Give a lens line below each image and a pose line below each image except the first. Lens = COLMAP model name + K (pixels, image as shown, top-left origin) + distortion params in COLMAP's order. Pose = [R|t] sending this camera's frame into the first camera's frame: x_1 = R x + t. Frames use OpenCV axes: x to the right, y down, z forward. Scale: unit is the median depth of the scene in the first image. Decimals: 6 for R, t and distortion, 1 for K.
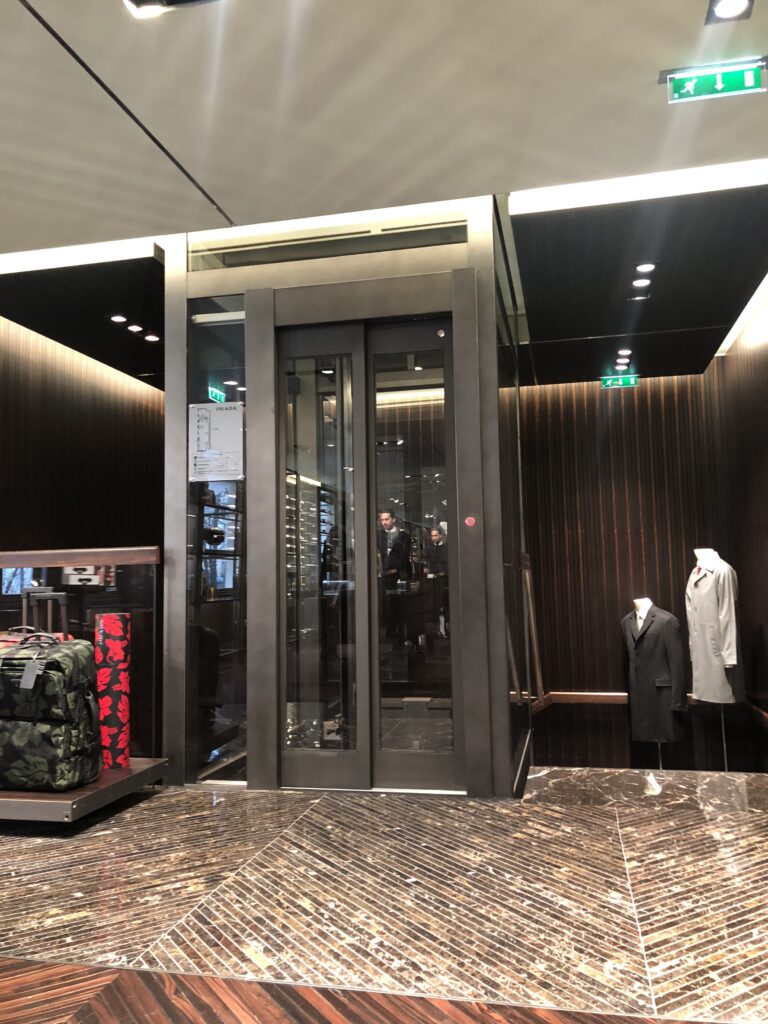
lens RADIAL K [[837.4, 0, 374.0], [0, 837.4, 505.9], [0, 0, 1]] dist [0.019538, -0.004211]
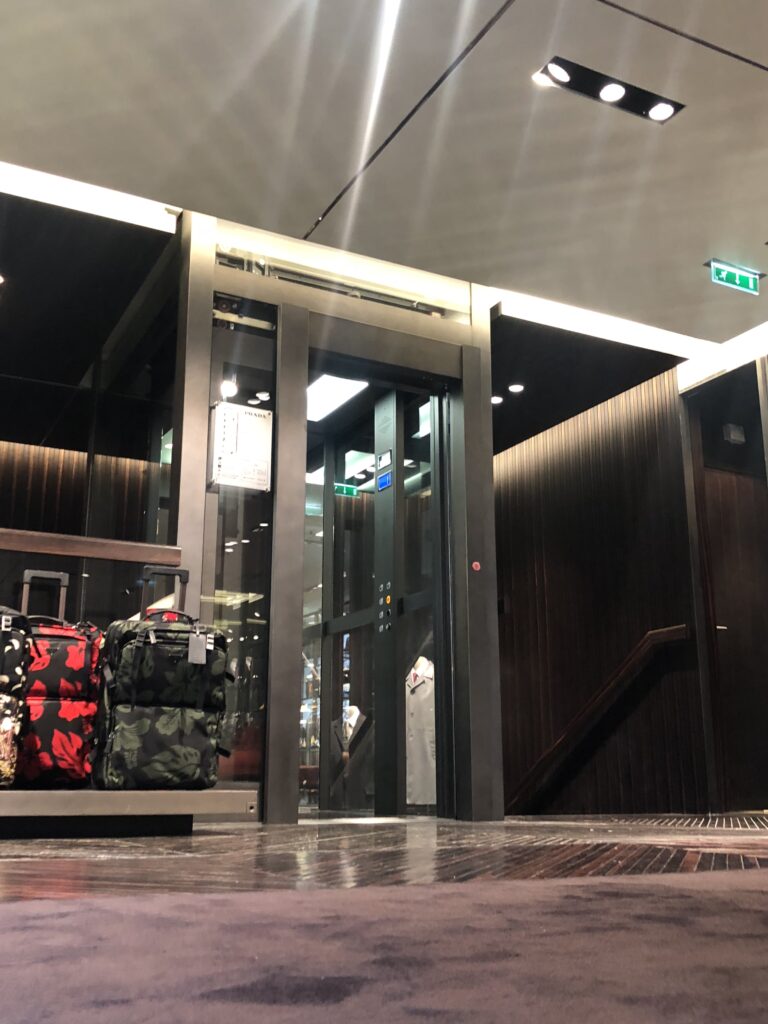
lens RADIAL K [[1045.4, 0, 382.9], [0, 1045.4, 521.5], [0, 0, 1]] dist [0.029661, -0.003467]
pose [[0.758348, 0.178236, 0.627008, -0.848539], [-0.074501, 0.979287, -0.188270, 0.228955], [-0.647578, 0.096062, 0.755920, 0.037535]]
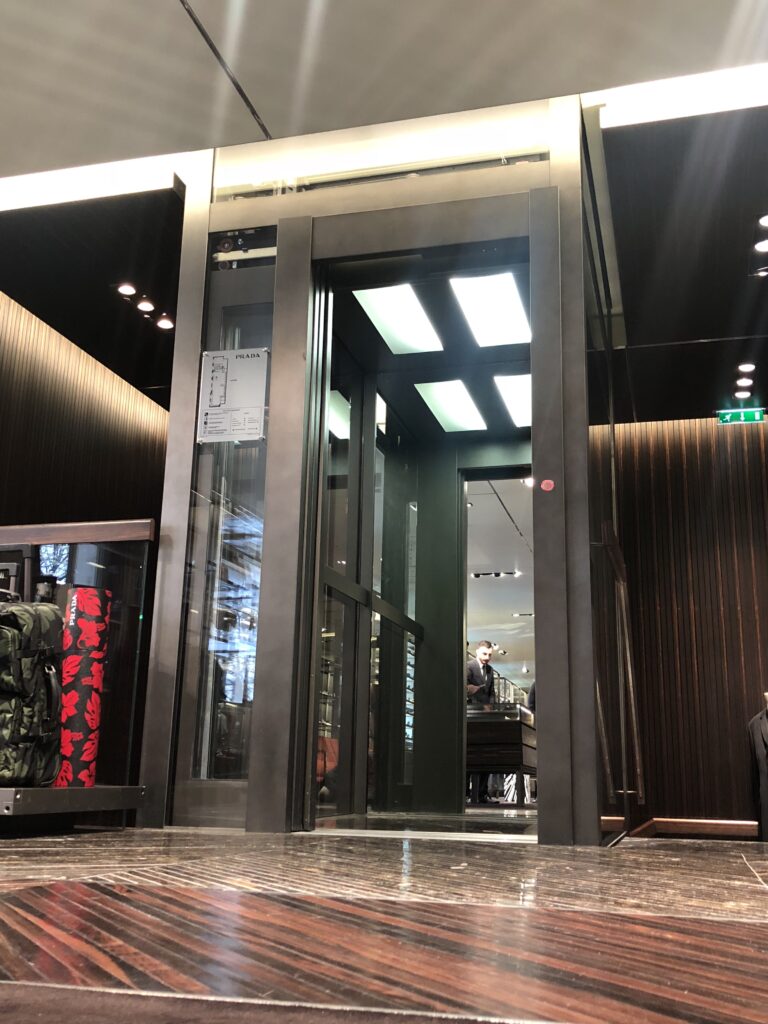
lens RADIAL K [[1034.3, 0, 385.2], [0, 1034.3, 510.9], [0, 0, 1]] dist [0.172393, -0.556451]
pose [[0.998358, 0.030023, -0.048793, 0.011341], [-0.037345, 0.986912, -0.156876, 0.202481], [0.043444, 0.158441, 0.986412, 0.033590]]
